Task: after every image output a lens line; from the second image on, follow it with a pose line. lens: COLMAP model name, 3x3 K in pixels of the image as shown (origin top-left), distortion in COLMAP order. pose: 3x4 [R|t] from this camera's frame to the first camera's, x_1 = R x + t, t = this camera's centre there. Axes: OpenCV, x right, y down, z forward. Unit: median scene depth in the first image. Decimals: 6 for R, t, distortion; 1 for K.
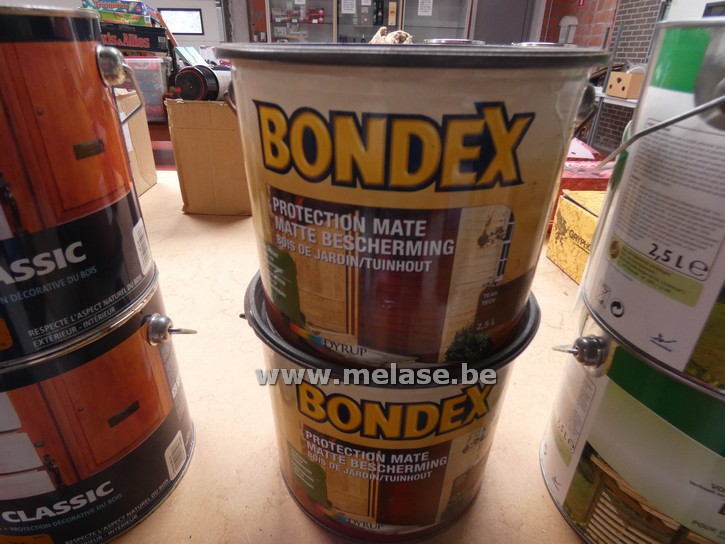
lens RADIAL K [[417.6, 0, 362.5], [0, 417.6, 272.0], [0, 0, 1]] dist [-0.004155, -0.001894]
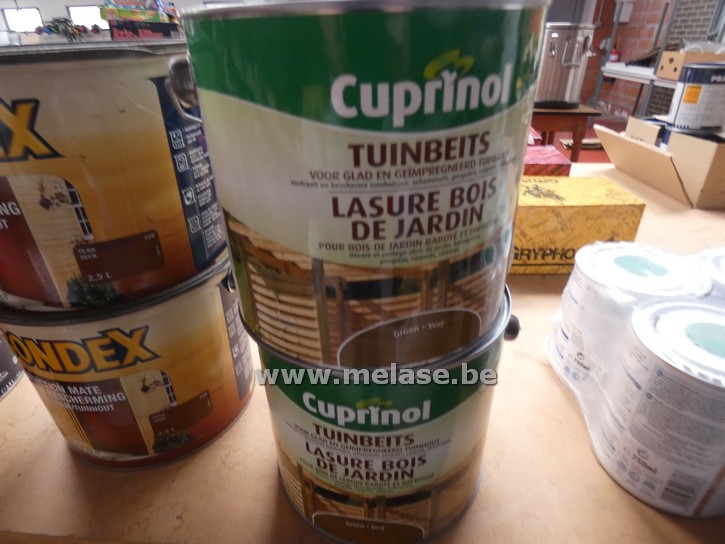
lens RADIAL K [[423.4, 0, 372.4], [0, 423.4, 275.5], [0, 0, 1]] dist [-0.006644, -0.001958]
pose [[0.994705, 0.021718, -0.100448, 0.058703], [-0.019160, 0.999469, 0.026365, 0.003667], [0.100967, -0.024300, 0.994593, -0.006576]]
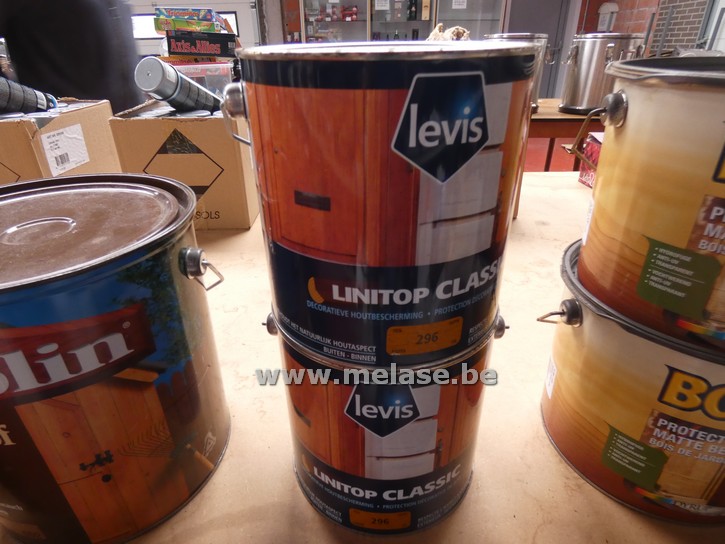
lens RADIAL K [[417.6, 0, 362.5], [0, 417.6, 272.0], [0, 0, 1]] dist [-0.004155, -0.001894]
pose [[0.998619, -0.011521, -0.051256, -0.051430], [0.011960, 0.999894, 0.008281, -0.001229], [0.051155, -0.008882, 0.998651, -0.007168]]
